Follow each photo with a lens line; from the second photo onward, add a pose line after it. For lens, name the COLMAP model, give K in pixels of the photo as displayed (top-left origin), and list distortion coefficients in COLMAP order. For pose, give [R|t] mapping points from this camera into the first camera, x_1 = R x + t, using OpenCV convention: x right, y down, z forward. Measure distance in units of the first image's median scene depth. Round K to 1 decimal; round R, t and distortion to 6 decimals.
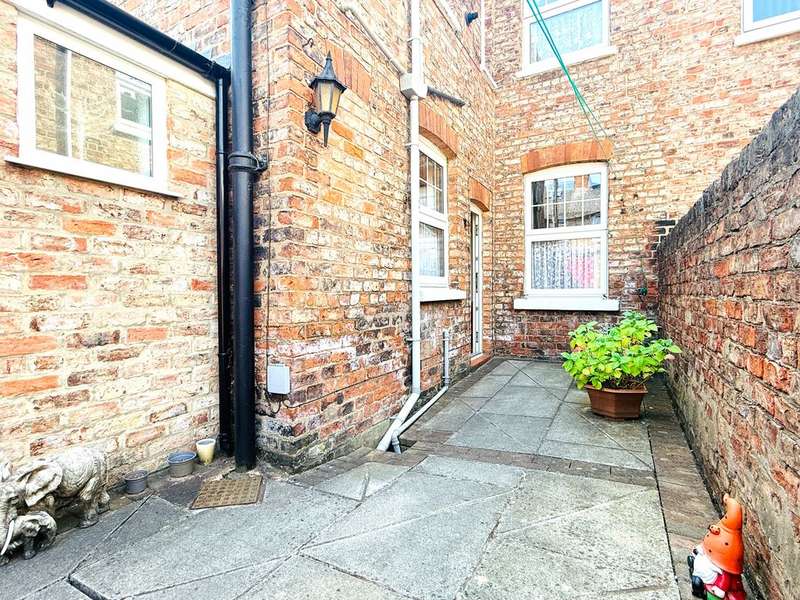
lens RADIAL K [[400.6, 0, 400.0], [0, 400.6, 300.0], [0, 0, 1]] dist [-0.000429, -0.000284]
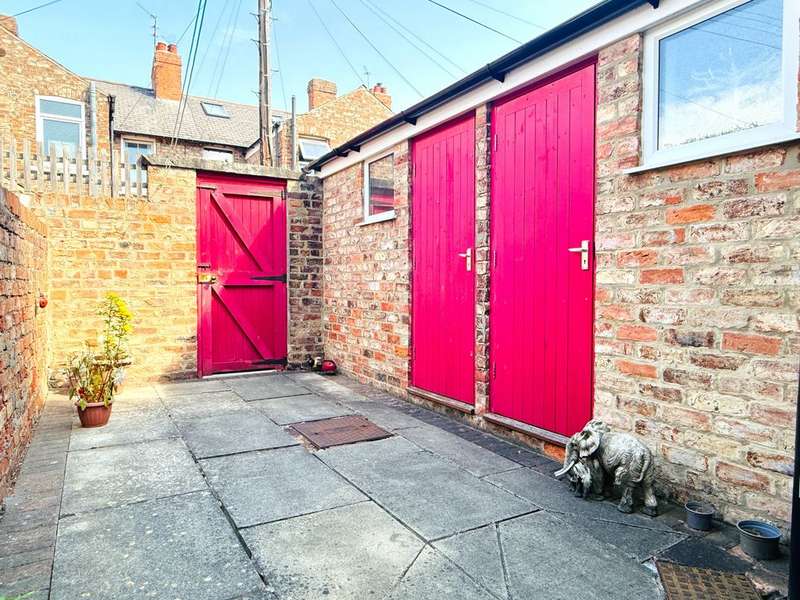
lens RADIAL K [[524.9, 0, 400.0], [0, 524.9, 300.0], [0, 0, 1]] dist [0.002337, 0.002250]
pose [[-0.506396, 0.040630, -0.861343, 0.586278], [-0.008308, 0.998613, 0.051989, -0.044700], [0.862261, 0.033483, -0.505356, 1.025422]]
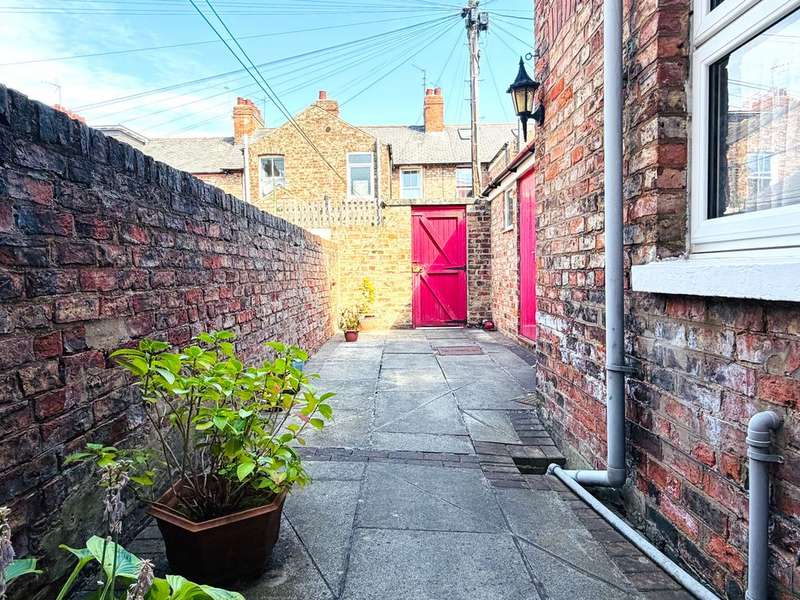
lens RADIAL K [[523.0, 0, 400.0], [0, 523.0, 300.0], [0, 0, 1]] dist [-0.001949, -0.000325]
pose [[-0.876002, 0.051726, -0.479525, 1.042430], [0.021040, 0.997384, 0.069150, -0.058511], [0.481848, 0.050486, -0.874799, 2.610437]]
